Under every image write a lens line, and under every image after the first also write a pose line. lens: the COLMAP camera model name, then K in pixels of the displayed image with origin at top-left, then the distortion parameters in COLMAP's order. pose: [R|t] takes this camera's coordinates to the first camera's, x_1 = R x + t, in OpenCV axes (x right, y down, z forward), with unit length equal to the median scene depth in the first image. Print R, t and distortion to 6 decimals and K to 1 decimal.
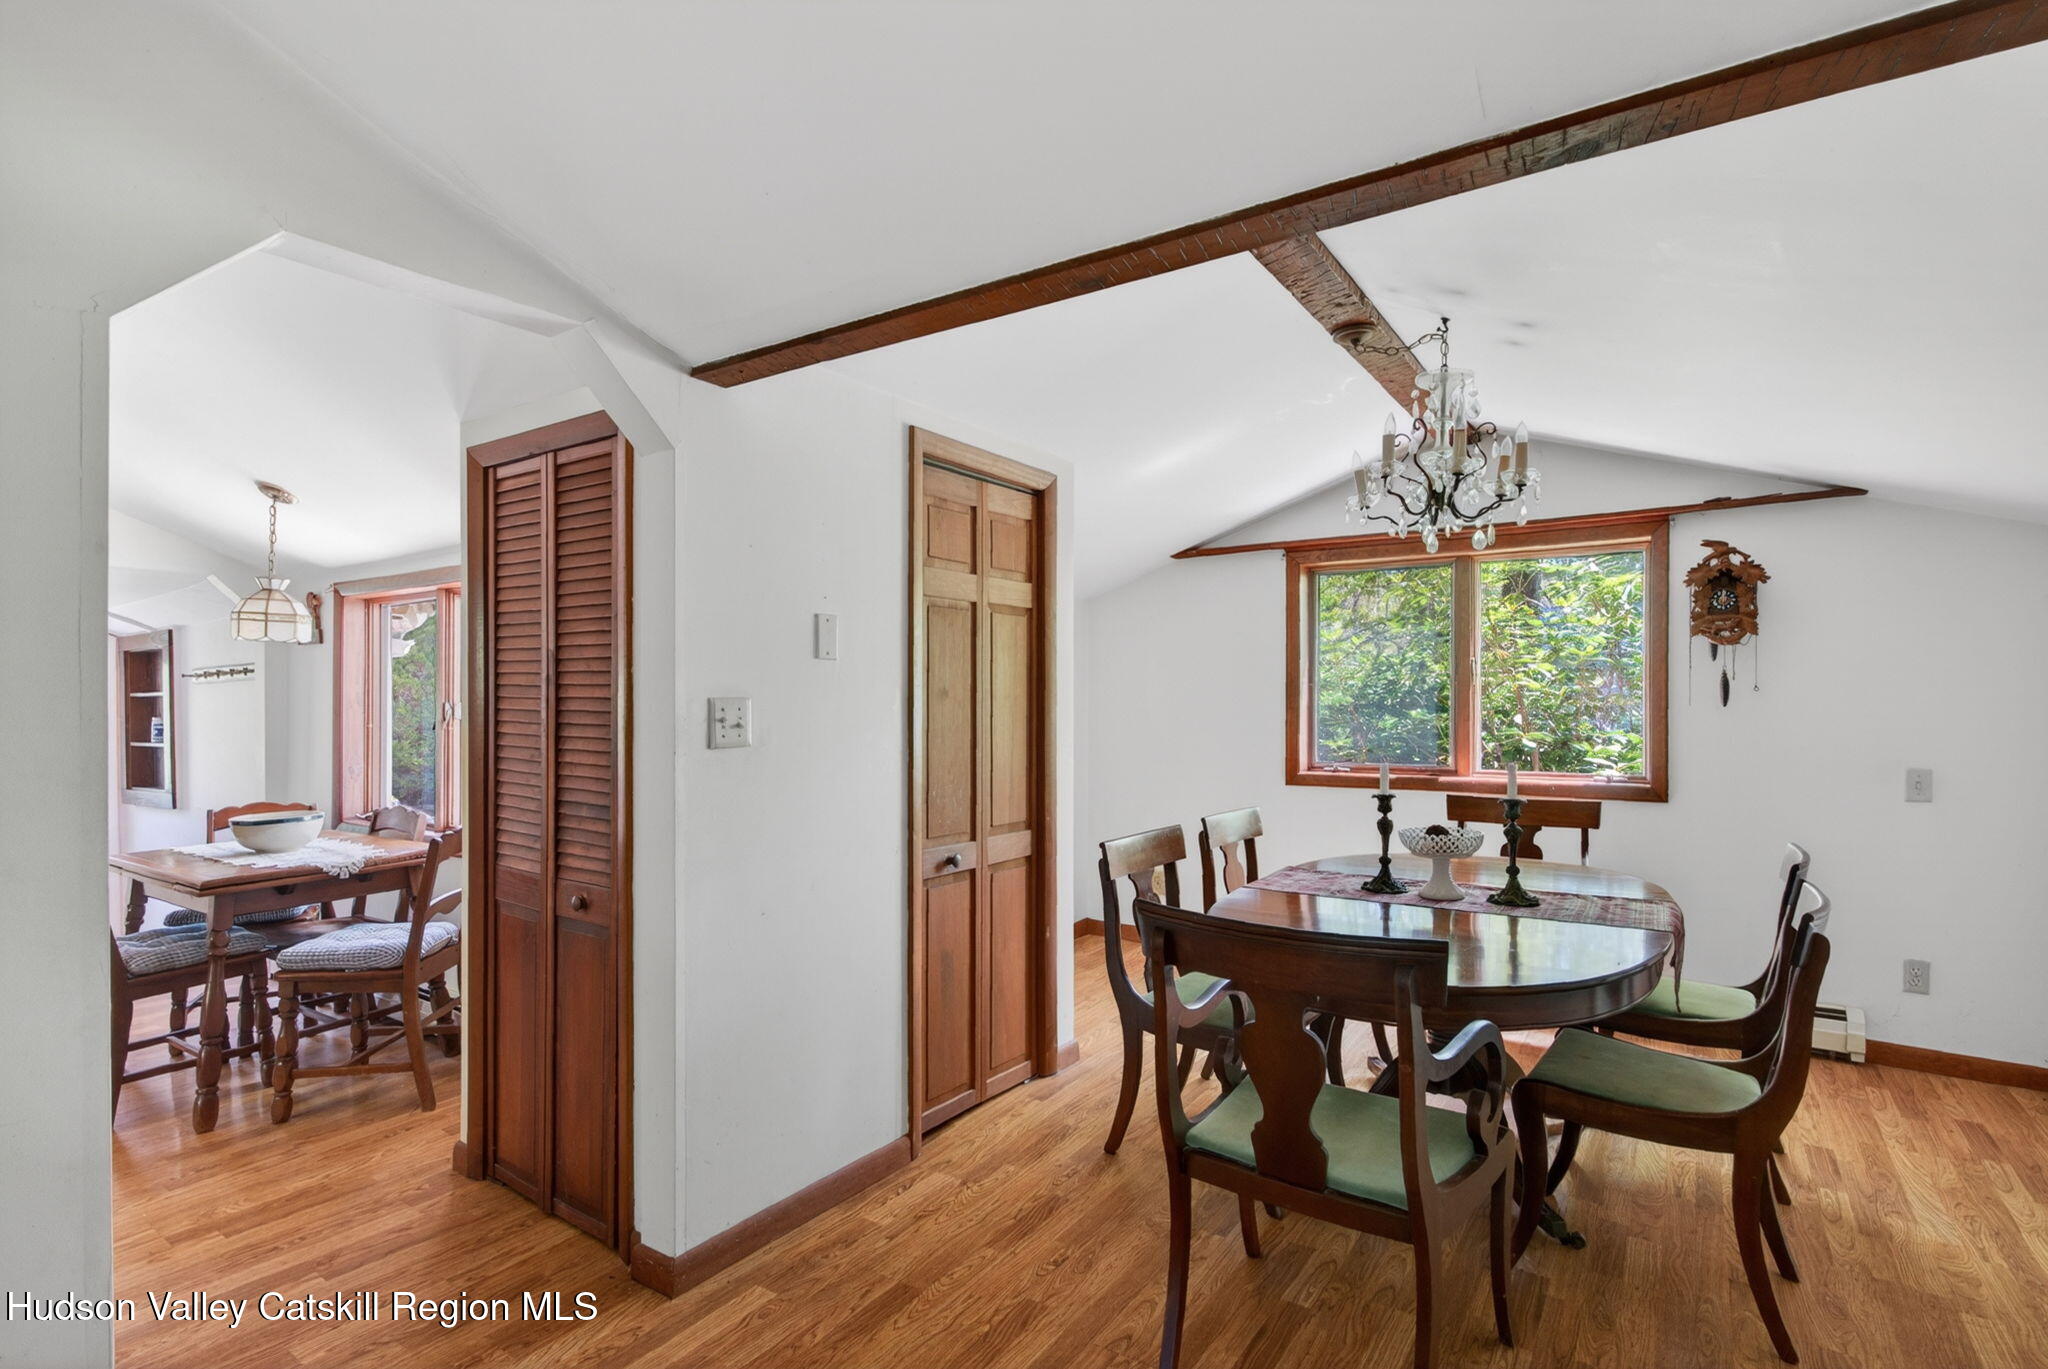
lens RADIAL K [[994.0, 0, 1024.0], [0, 994.0, 684.5], [0, 0, 1]] dist [0.000755, -0.000223]
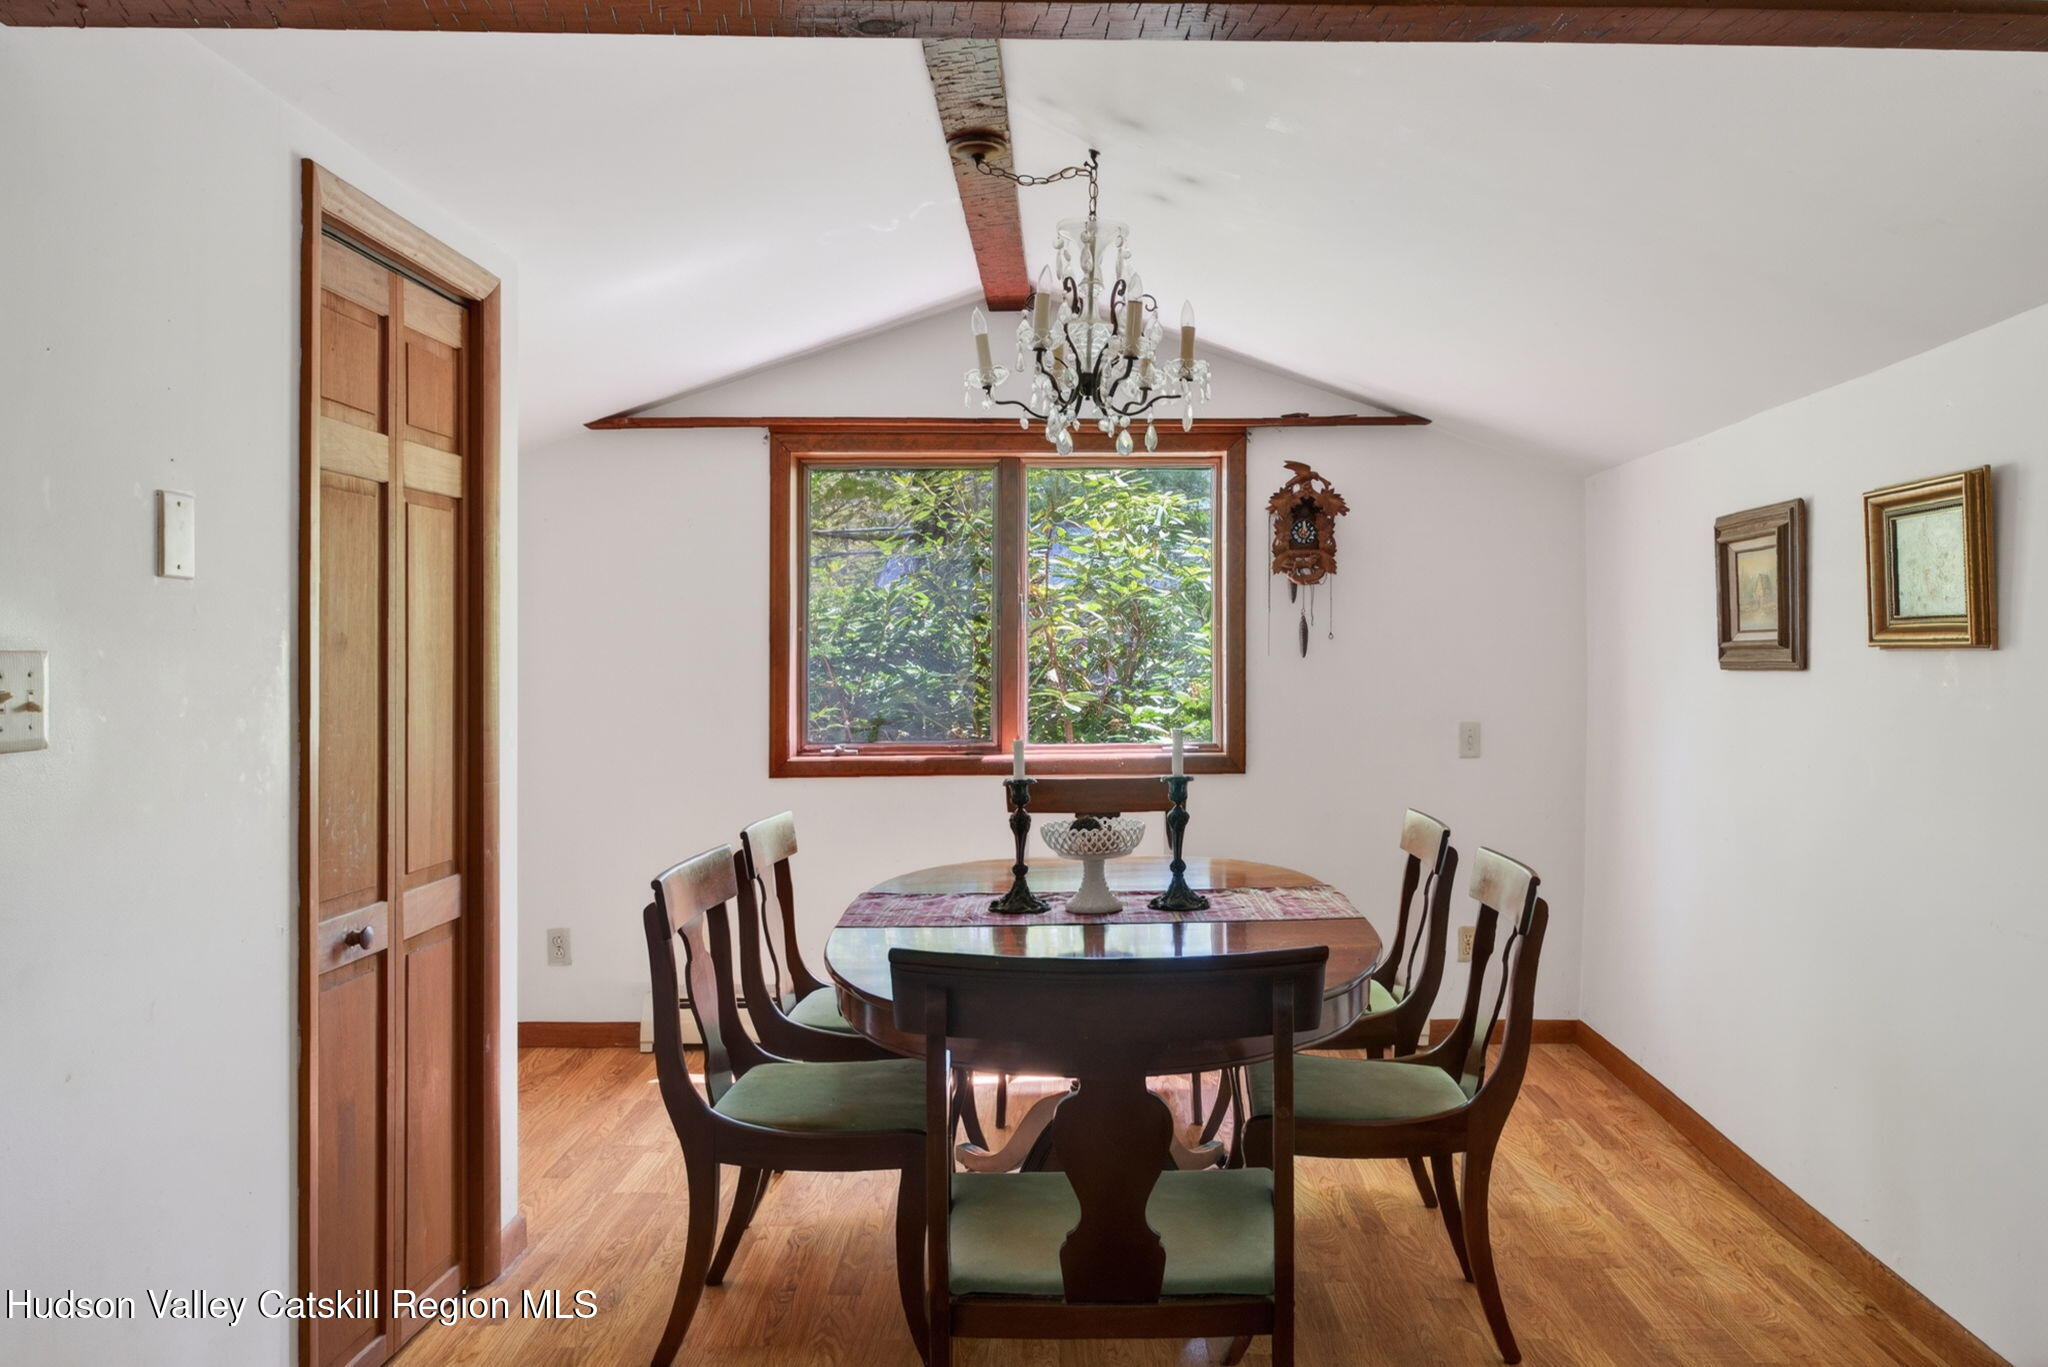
lens RADIAL K [[1545.6, 0, 1023.8], [0, 1545.6, 615.2], [0, 0, 1]] dist [-0.015274, -0.004376]
pose [[0.807170, 0.009371, 0.590245, -0.276177], [-0.004047, 0.999938, -0.010341, 0.000935], [-0.590305, 0.005959, 0.807158, 0.066975]]
